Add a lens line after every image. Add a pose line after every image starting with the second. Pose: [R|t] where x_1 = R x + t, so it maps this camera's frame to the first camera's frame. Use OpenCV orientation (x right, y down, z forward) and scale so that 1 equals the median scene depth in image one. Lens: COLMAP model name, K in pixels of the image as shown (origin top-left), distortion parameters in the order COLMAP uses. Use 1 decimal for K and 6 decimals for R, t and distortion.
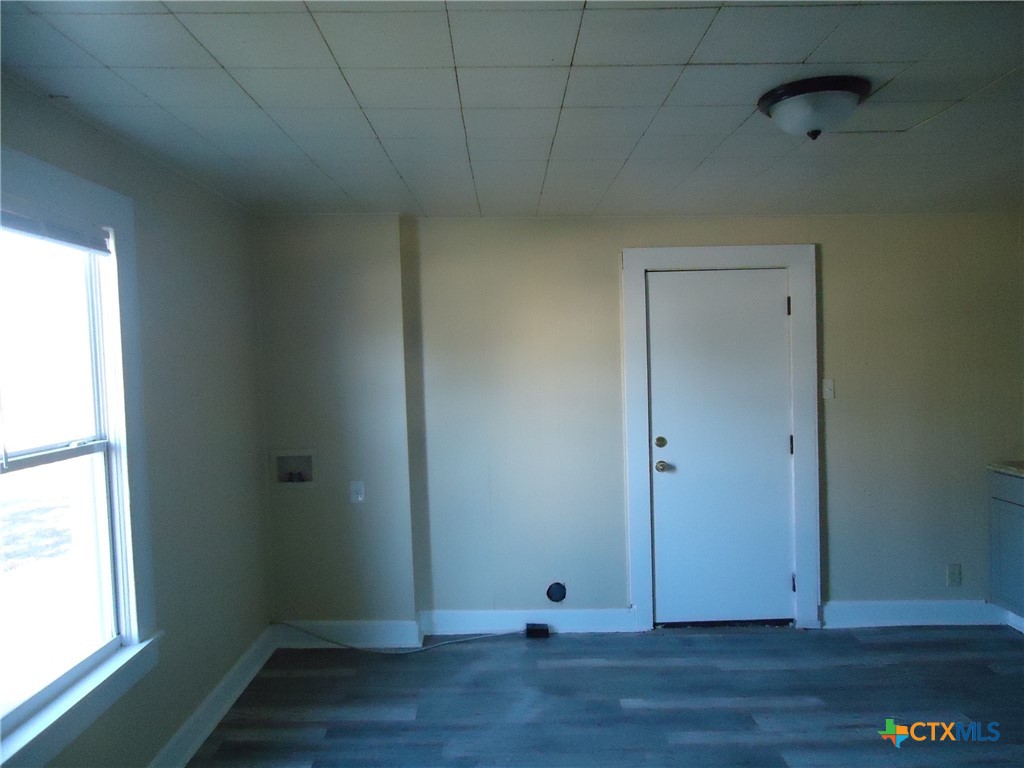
lens RADIAL K [[753.1, 0, 512.5], [0, 753.1, 387.5], [0, 0, 1]] dist [0.001861, 0.002942]
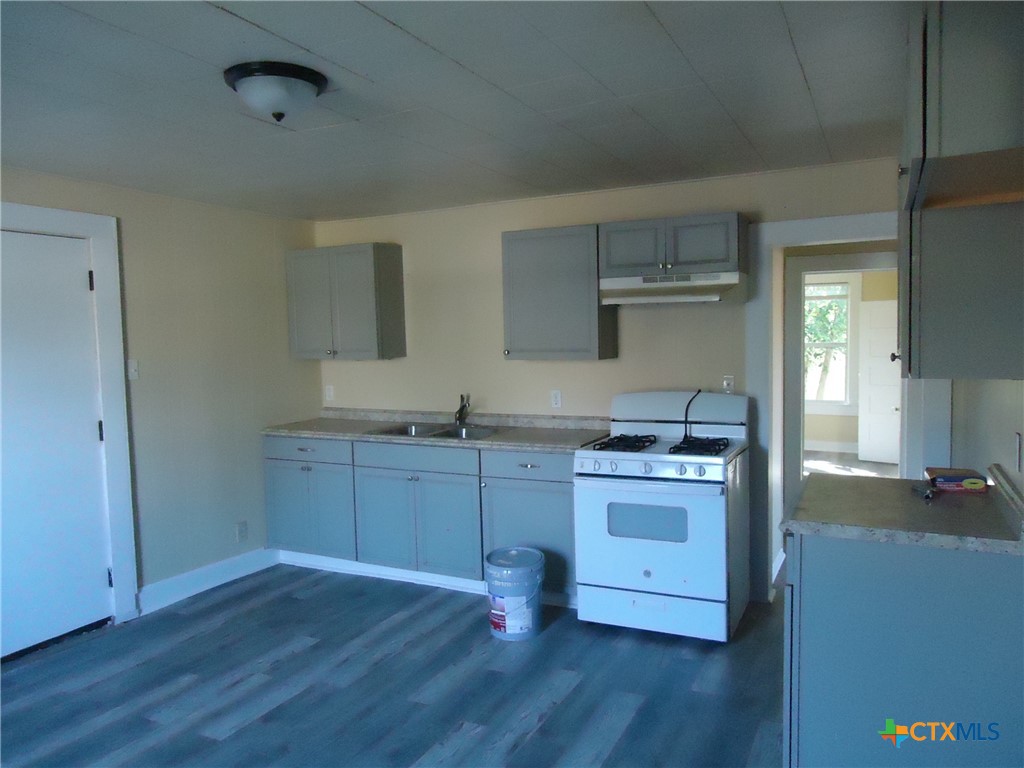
lens RADIAL K [[753.1, 0, 513.0], [0, 753.1, 382.7], [0, 0, 1]] dist [0.001861, 0.002942]
pose [[0.458073, -0.044985, 0.887775, -0.220545], [0.042707, 0.998679, 0.028569, 0.012246], [-0.887888, 0.024827, 0.459389, 0.122255]]
